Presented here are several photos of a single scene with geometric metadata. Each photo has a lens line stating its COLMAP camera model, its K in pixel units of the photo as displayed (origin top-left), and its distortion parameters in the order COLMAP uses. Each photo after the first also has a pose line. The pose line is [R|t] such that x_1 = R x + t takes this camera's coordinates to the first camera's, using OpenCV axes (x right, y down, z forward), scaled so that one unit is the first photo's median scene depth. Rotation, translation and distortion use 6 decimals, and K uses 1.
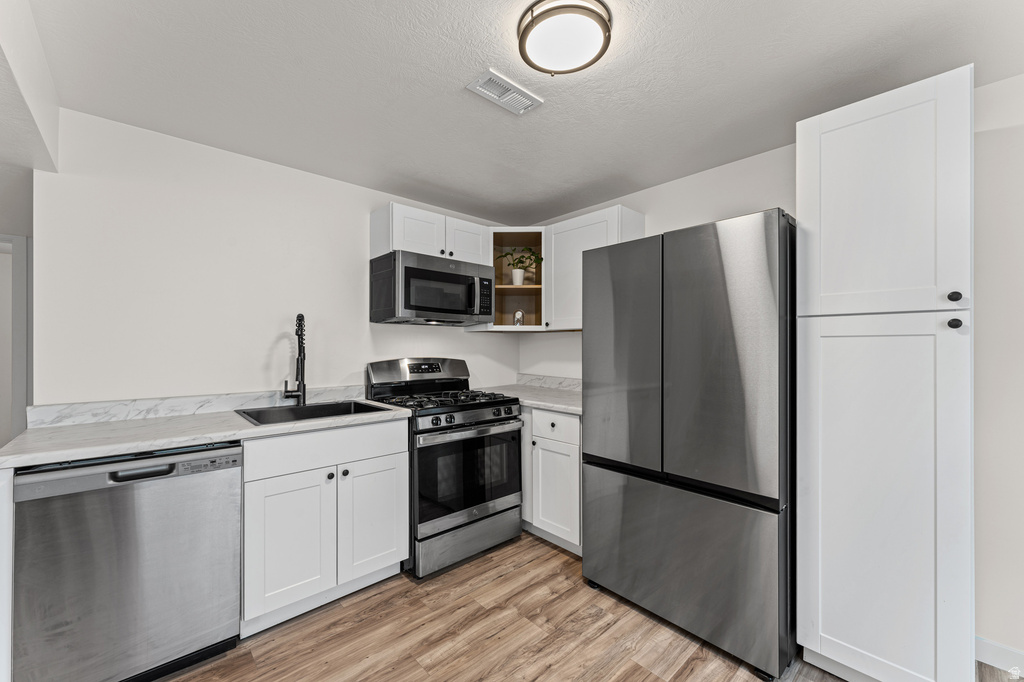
lens RADIAL K [[405.4, 0, 533.6], [0, 405.4, 345.4], [0, 0, 1]] dist [-0.002677, -0.000286]
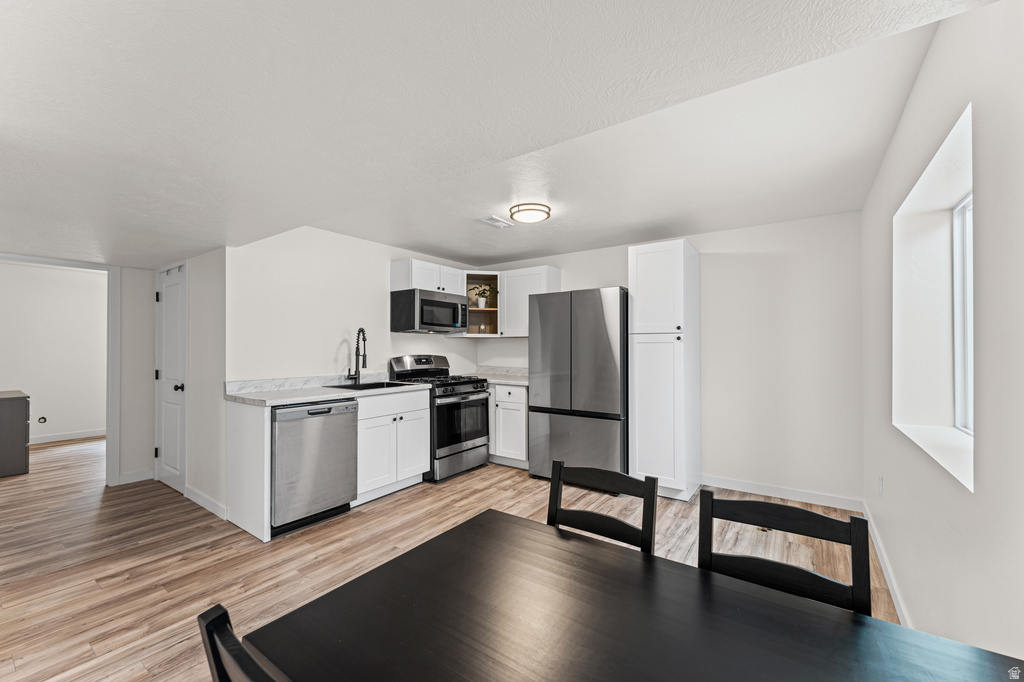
lens RADIAL K [[405.4, 0, 530.4], [0, 405.4, 340.7], [0, 0, 1]] dist [-0.002677, -0.000286]
pose [[0.978363, 0.001671, 0.206888, -0.237746], [0.000921, 0.999922, -0.012432, -0.003572], [-0.206892, 0.012353, 0.978286, -0.747298]]
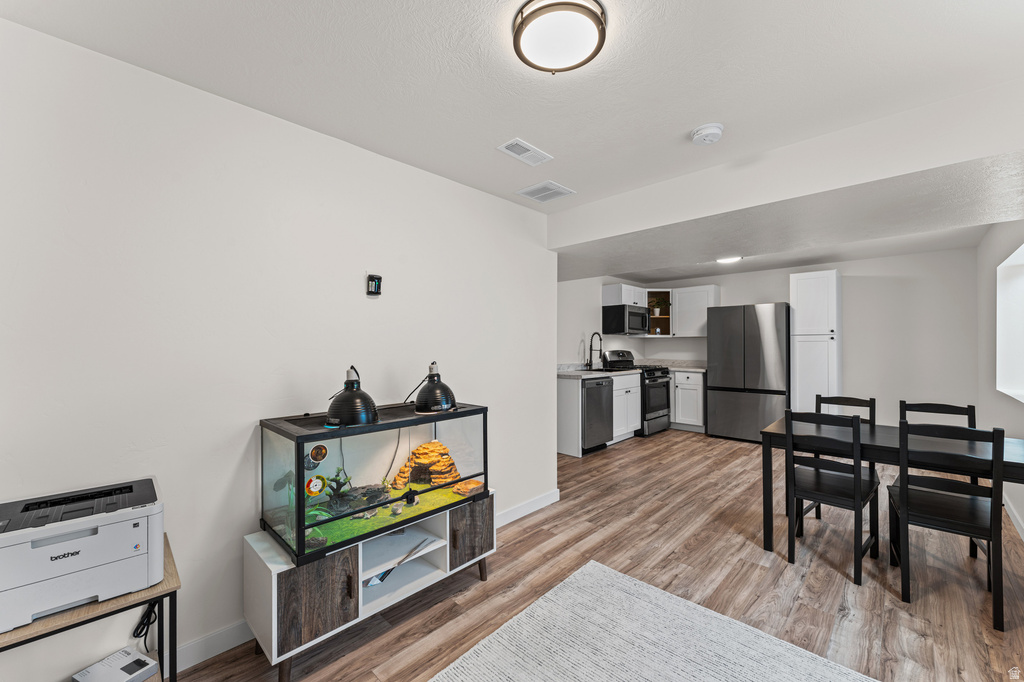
lens RADIAL K [[405.4, 0, 533.6], [0, 405.4, 339.2], [0, 0, 1]] dist [-0.002677, -0.000286]
pose [[0.998493, -0.002739, 0.054817, -1.073588], [0.003373, 0.999929, -0.011471, -0.005787], [-0.054782, 0.011638, 0.998431, -1.444941]]
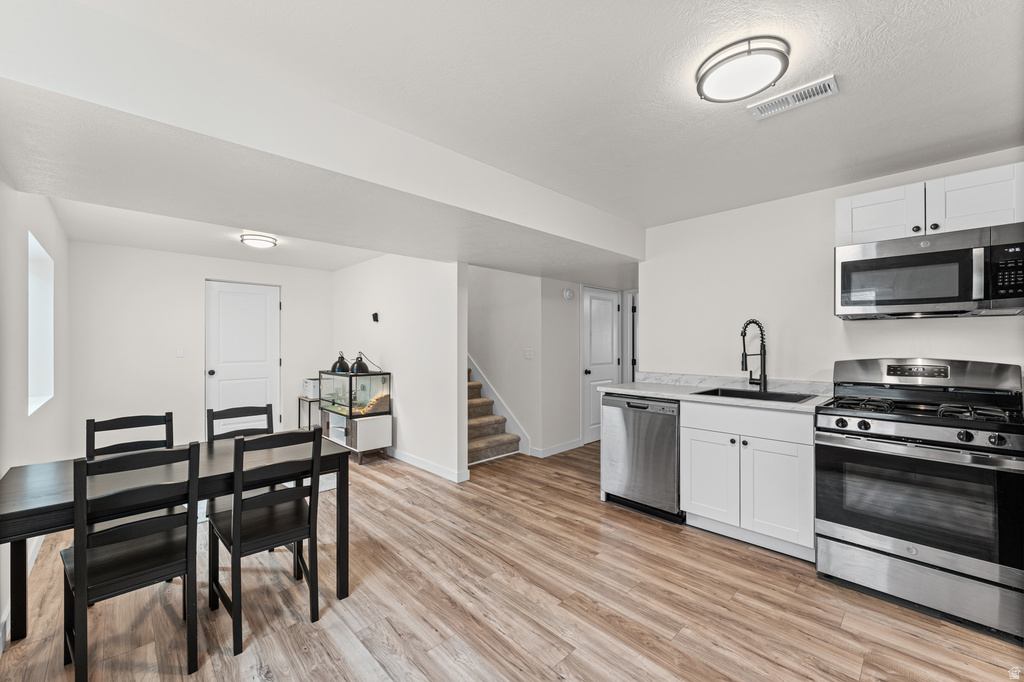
lens RADIAL K [[405.4, 0, 484.4], [0, 405.4, 341.0], [0, 0, 1]] dist [-0.002677, -0.000286]
pose [[-0.035621, -0.006256, -0.999346, 0.729235], [0.002843, 0.999976, -0.006362, -0.002441], [0.999361, -0.003068, -0.035602, 0.188154]]
